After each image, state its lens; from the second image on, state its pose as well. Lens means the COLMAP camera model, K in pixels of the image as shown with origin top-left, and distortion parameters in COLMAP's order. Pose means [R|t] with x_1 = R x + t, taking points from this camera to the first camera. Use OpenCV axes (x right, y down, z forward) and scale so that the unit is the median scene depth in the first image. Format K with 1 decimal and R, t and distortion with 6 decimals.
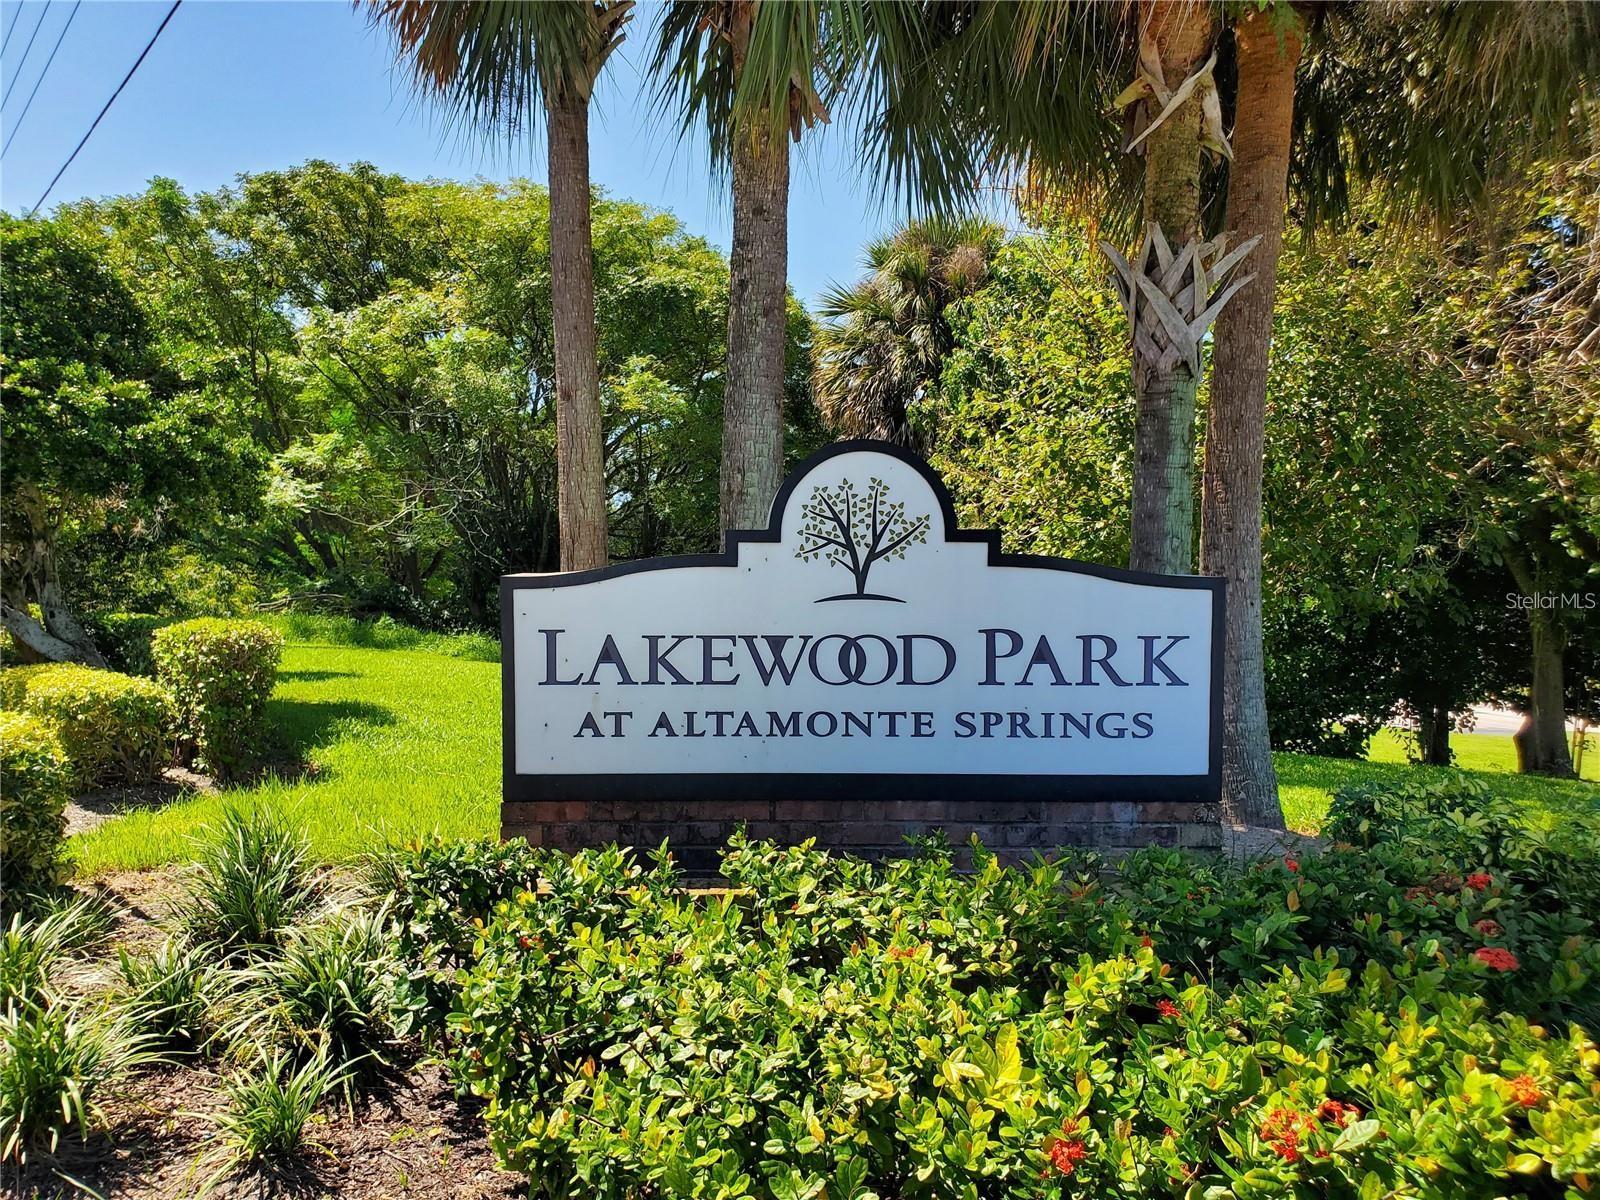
lens RADIAL K [[1389.0, 0, 773.4], [0, 1389.0, 607.0], [0, 0, 1]] dist [0.099243, -0.244340]
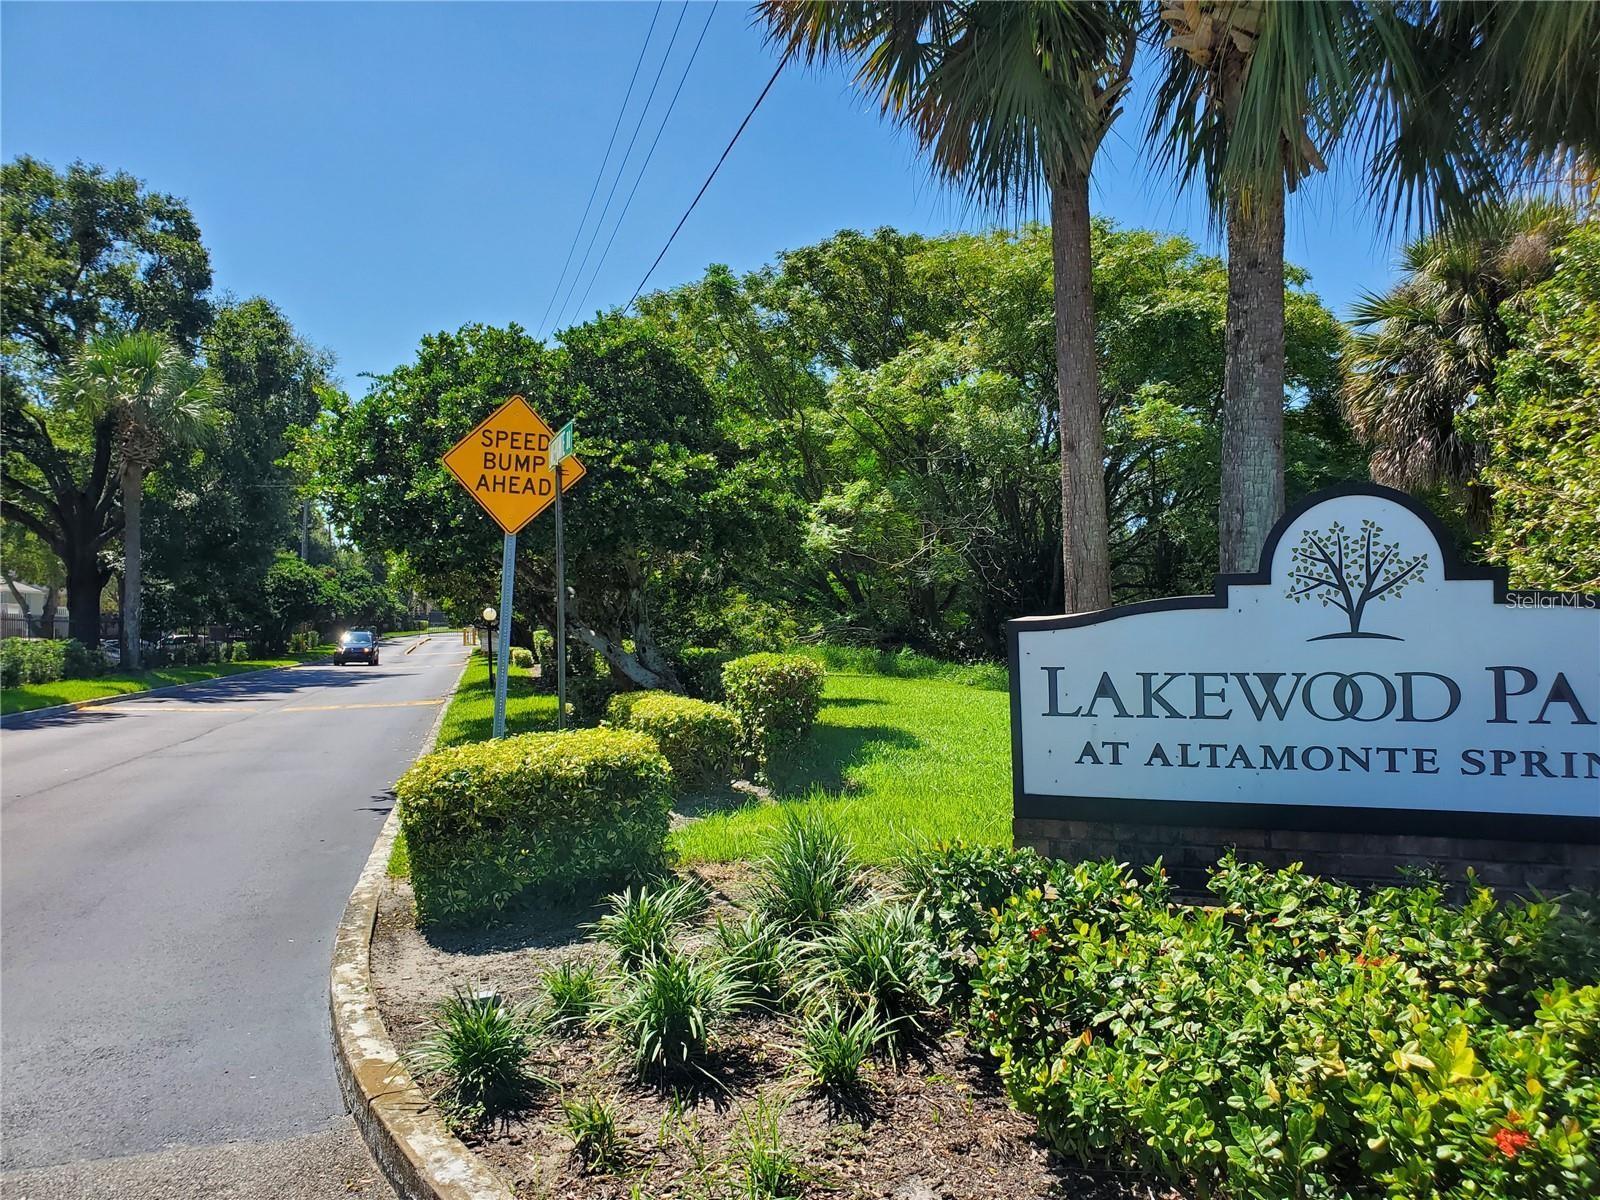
lens RADIAL K [[1389.0, 0, 773.4], [0, 1389.0, 607.0], [0, 0, 1]] dist [0.099243, -0.244340]
pose [[0.934215, -0.013519, -0.356455, 0.026291], [0.006526, 0.999762, -0.020814, -0.008953], [0.356652, 0.017119, 0.934080, -0.117353]]
